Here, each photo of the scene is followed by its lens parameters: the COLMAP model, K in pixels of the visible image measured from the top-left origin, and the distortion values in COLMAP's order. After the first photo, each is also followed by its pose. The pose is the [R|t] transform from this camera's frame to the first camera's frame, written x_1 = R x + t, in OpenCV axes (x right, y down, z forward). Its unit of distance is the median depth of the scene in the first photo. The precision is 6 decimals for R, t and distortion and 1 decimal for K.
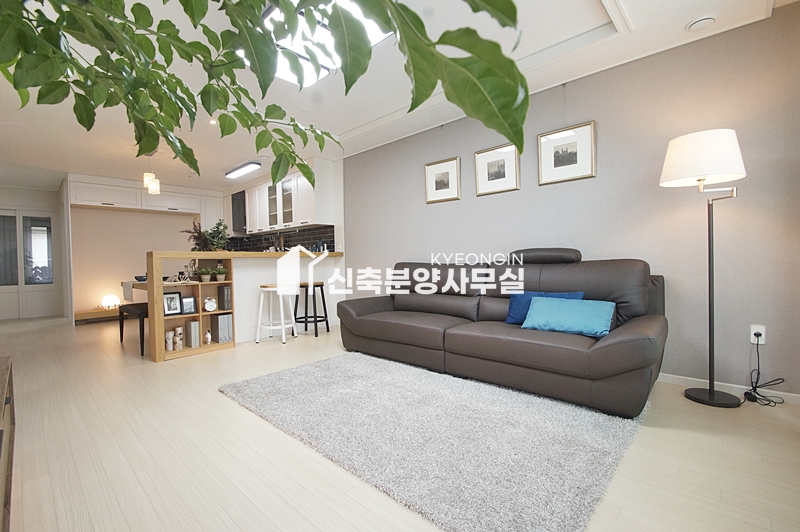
lens RADIAL K [[352.9, 0, 387.8], [0, 352.9, 270.1], [0, 0, 1]] dist [0.003094, -0.009319]
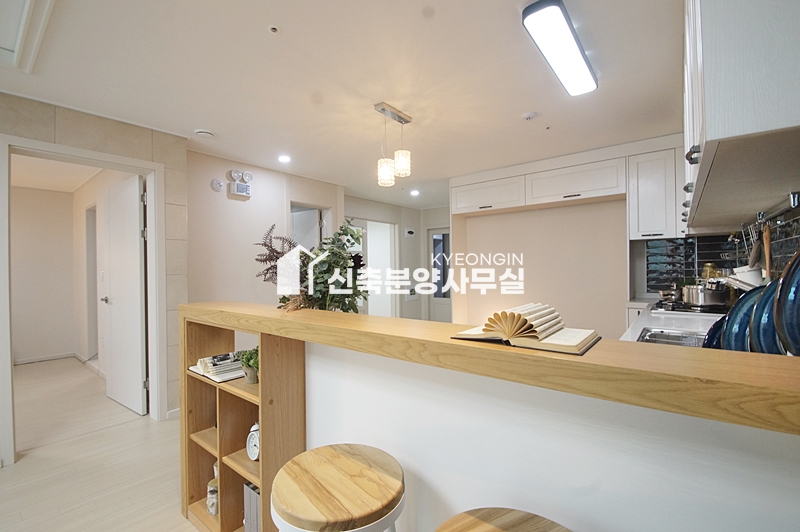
lens RADIAL K [[352.9, 0, 384.1], [0, 352.9, 267.8], [0, 0, 1]] dist [0.003094, -0.009319]
pose [[0.068954, 0.020900, -0.997401, -0.070583], [-0.012362, 0.999722, 0.020094, -0.075469], [0.997543, 0.010944, 0.069193, 0.778998]]
